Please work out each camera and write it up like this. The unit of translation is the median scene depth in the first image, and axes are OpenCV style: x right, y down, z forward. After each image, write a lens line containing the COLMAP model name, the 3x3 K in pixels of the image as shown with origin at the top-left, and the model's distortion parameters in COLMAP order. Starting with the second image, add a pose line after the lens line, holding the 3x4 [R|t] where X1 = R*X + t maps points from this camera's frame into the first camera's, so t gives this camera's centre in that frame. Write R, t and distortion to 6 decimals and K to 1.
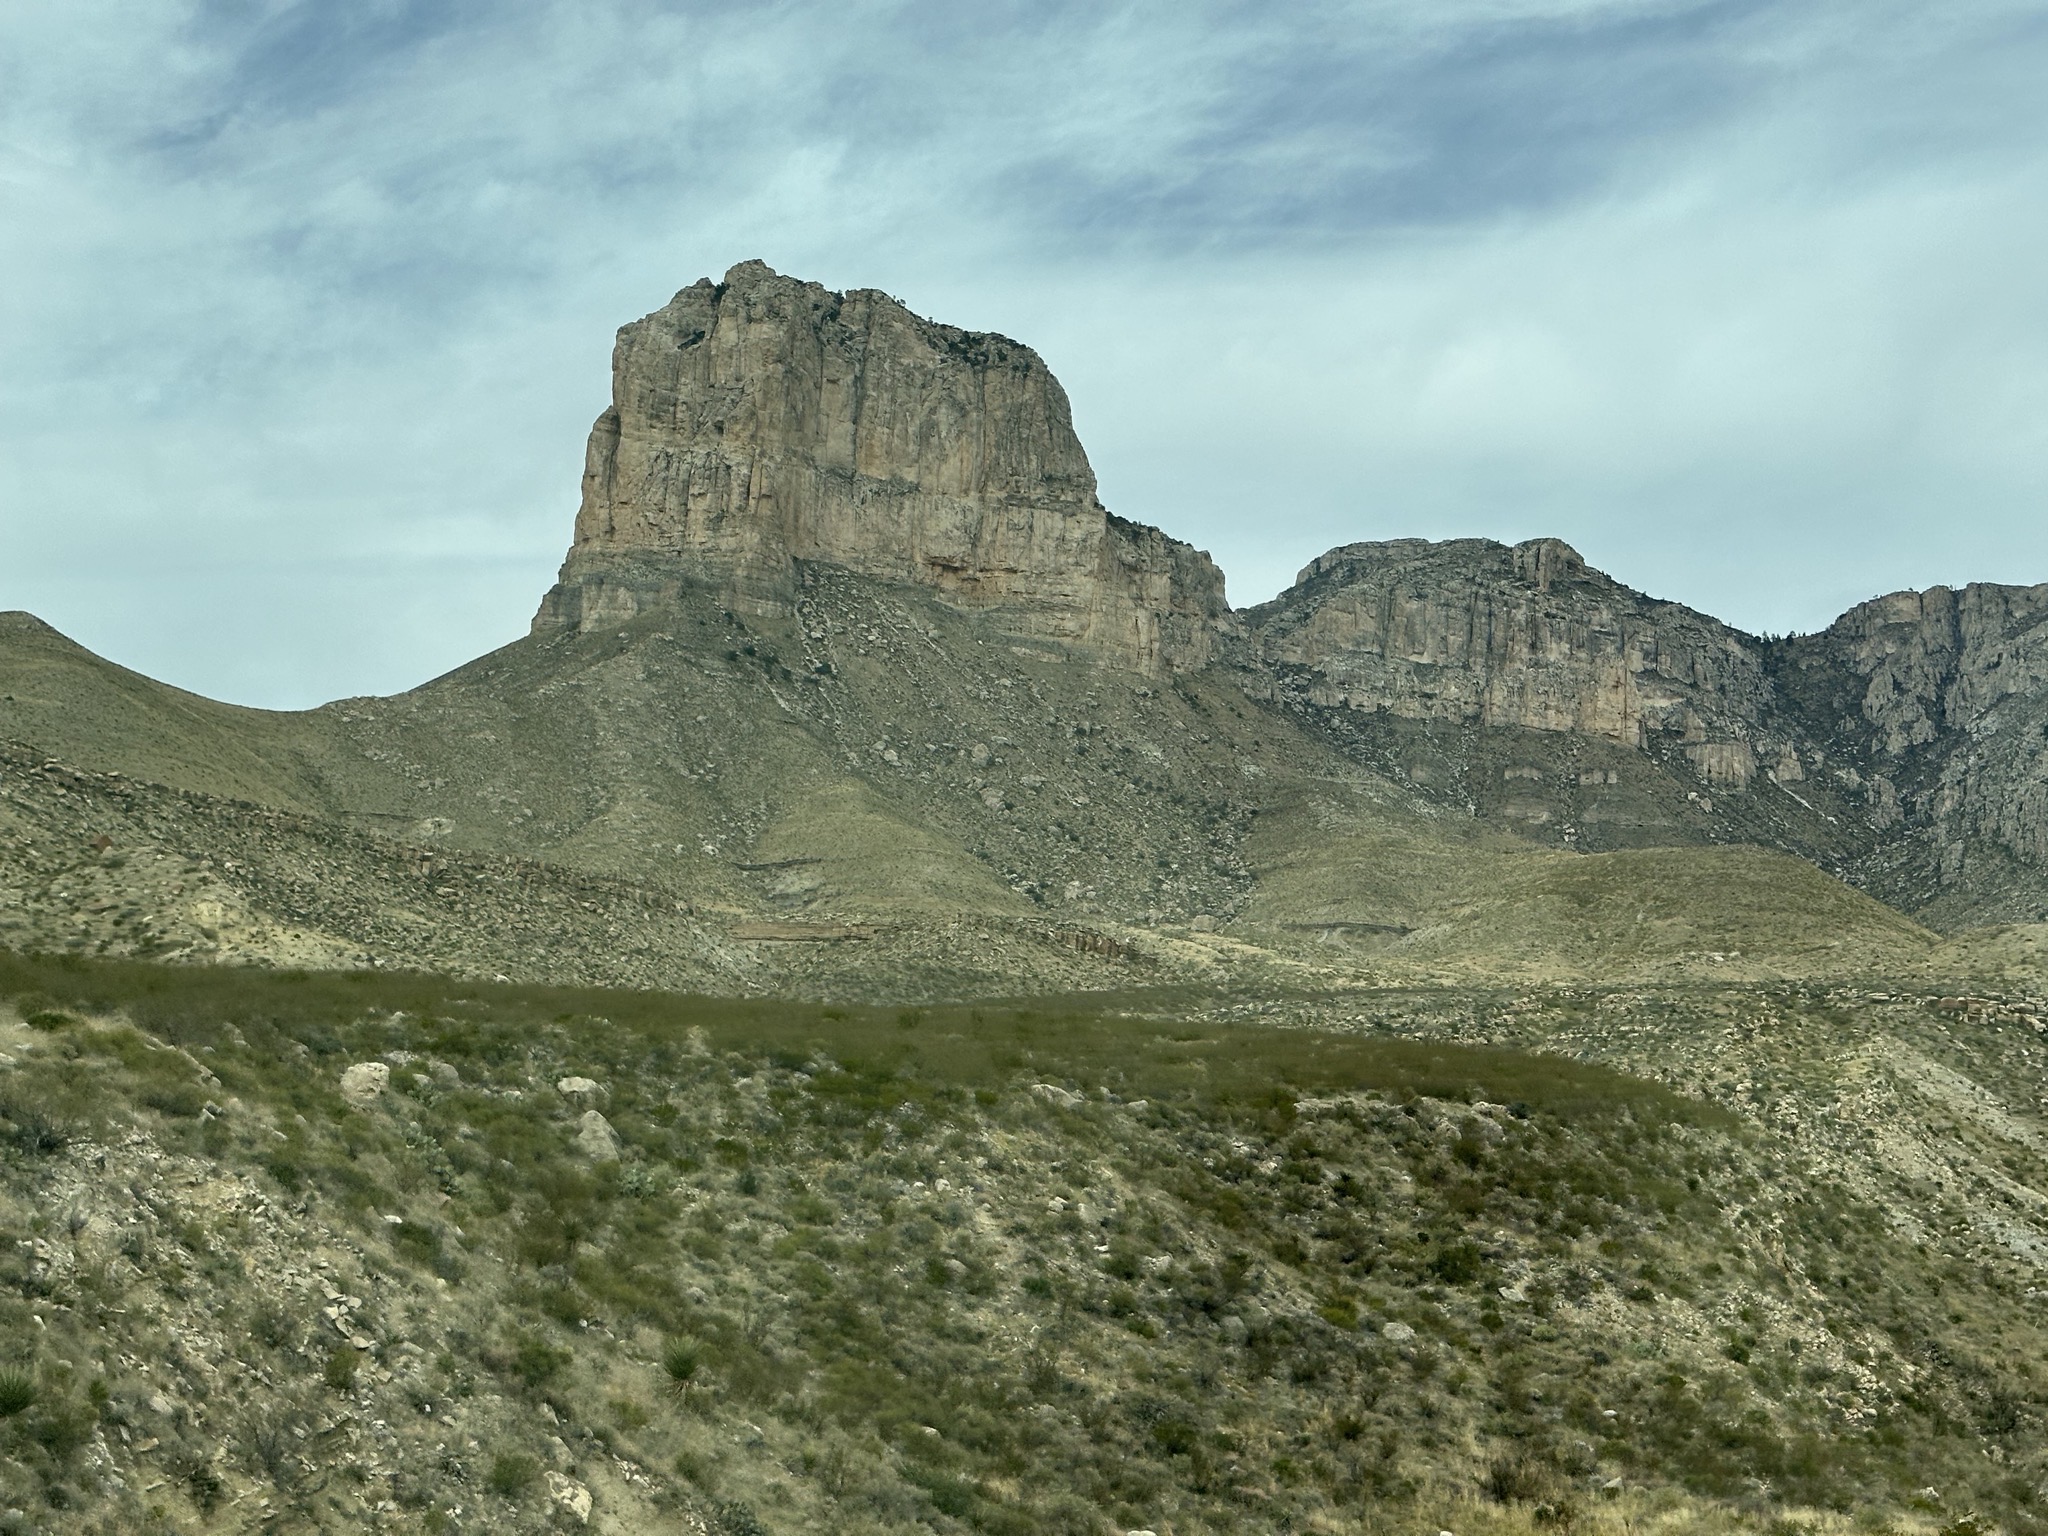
lens RADIAL K [[2808.5, 0, 1024.0], [0, 2808.5, 768.0], [0, 0, 1]] dist [0.153040, -0.332886]
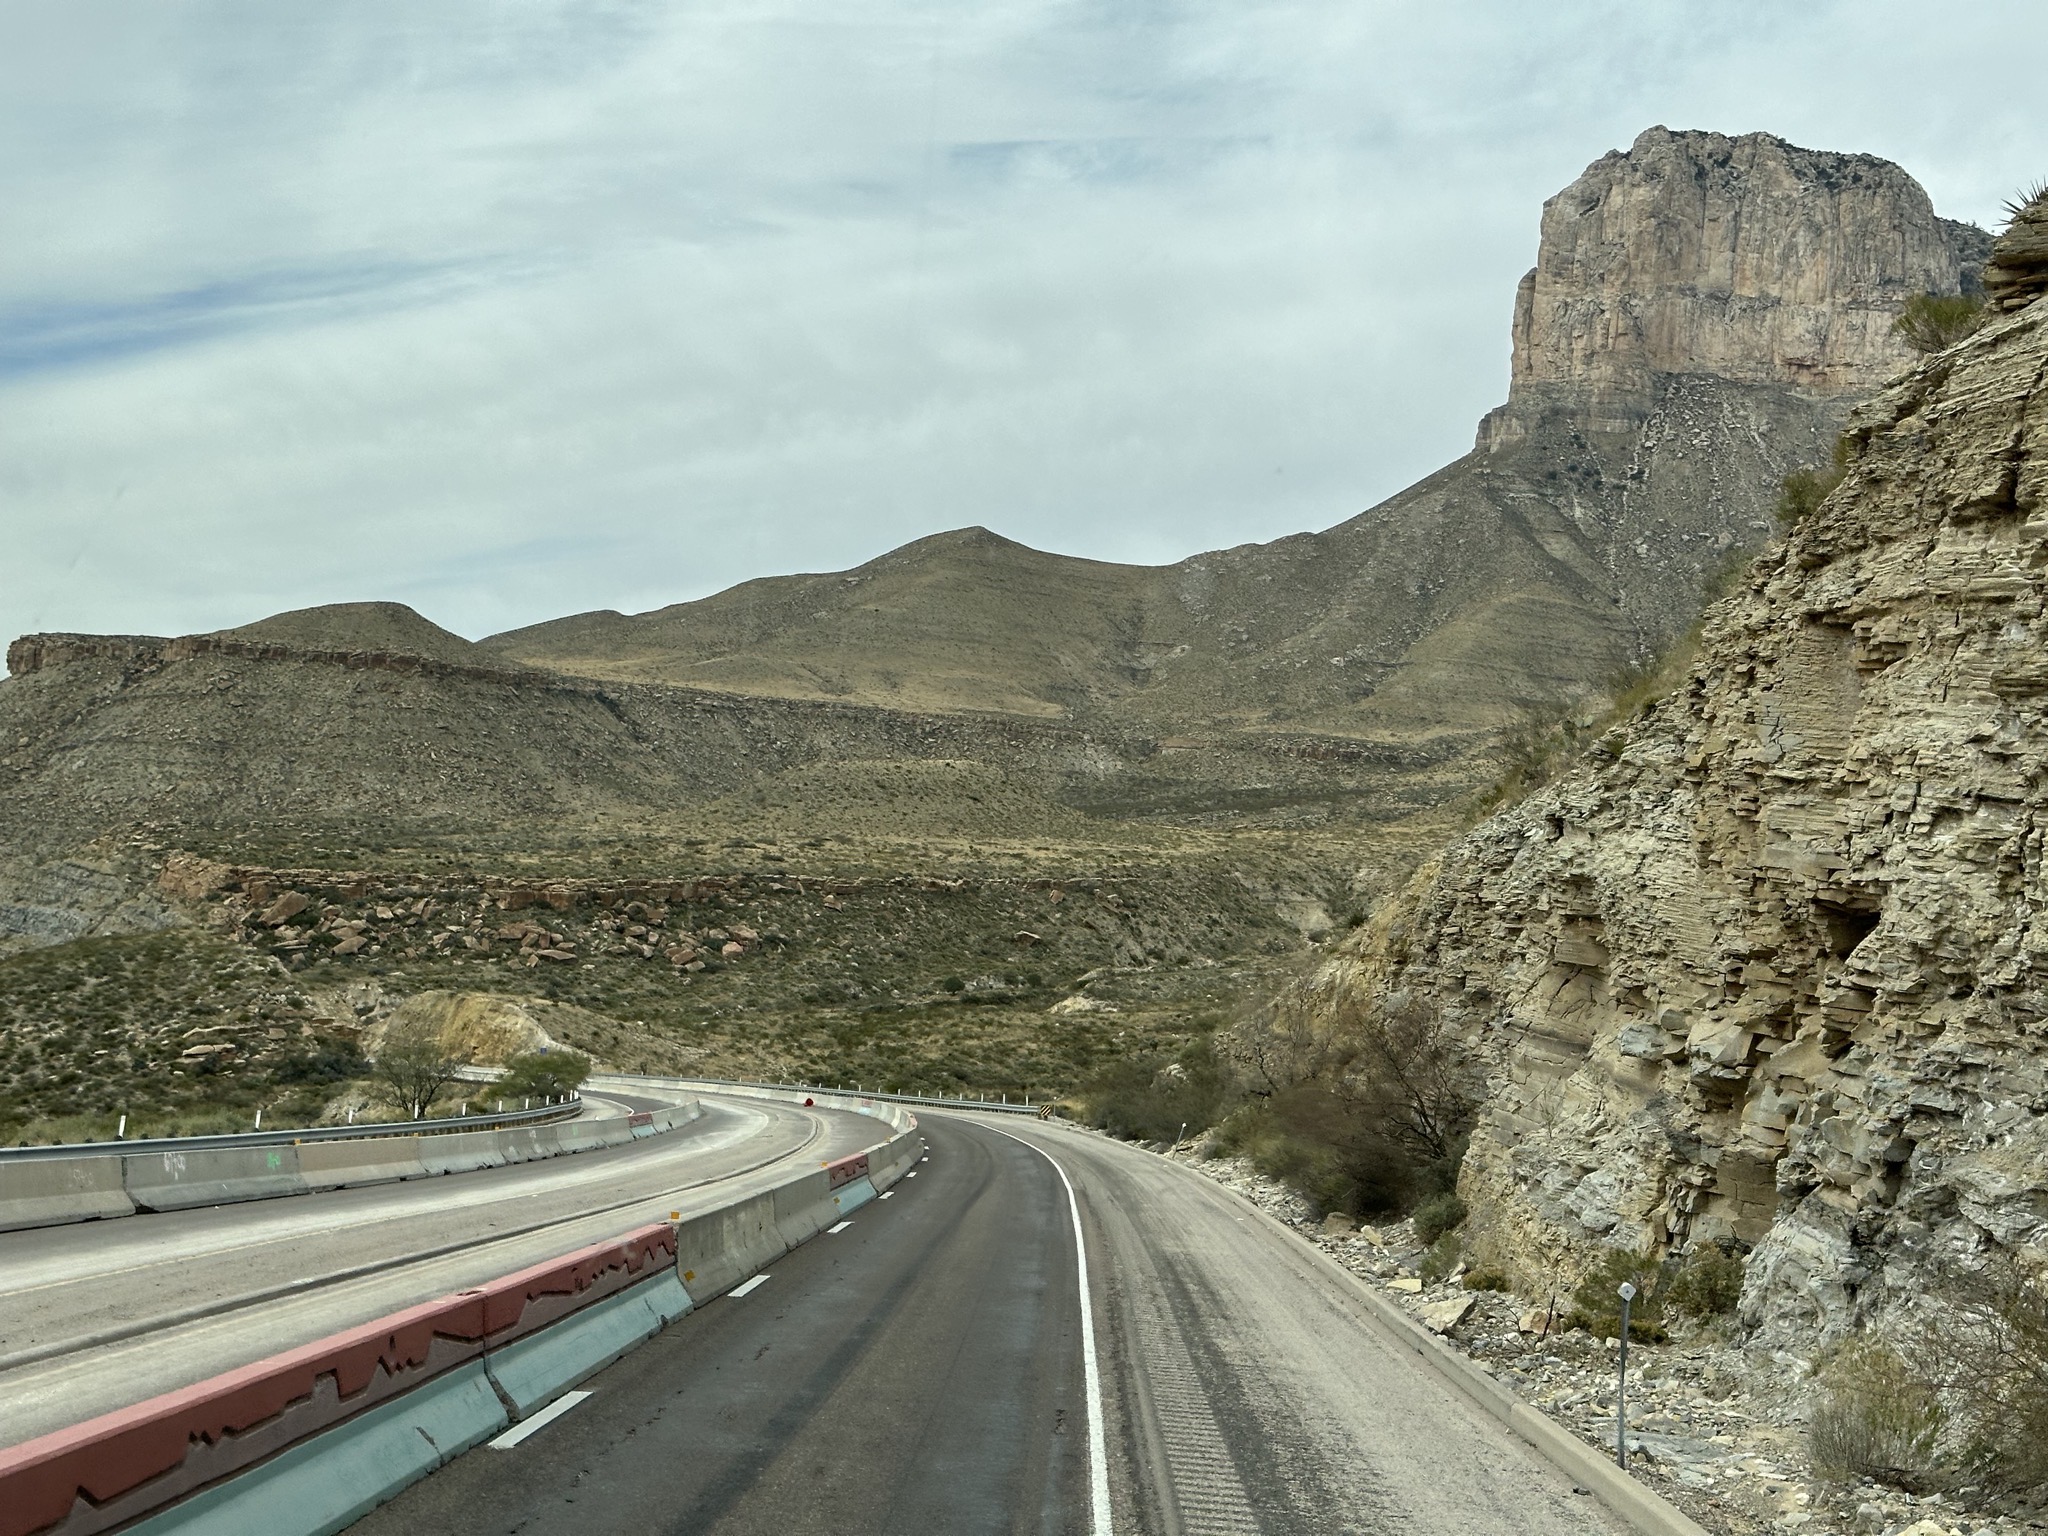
lens RADIAL K [[2808.5, 0, 1024.0], [0, 2808.5, 768.0], [0, 0, 1]] dist [0.153040, -0.332886]
pose [[0.832123, -0.011445, -0.554474, 0.377129], [0.083415, 0.990996, 0.104729, -0.055613], [0.548283, -0.133399, 0.825585, -0.234171]]
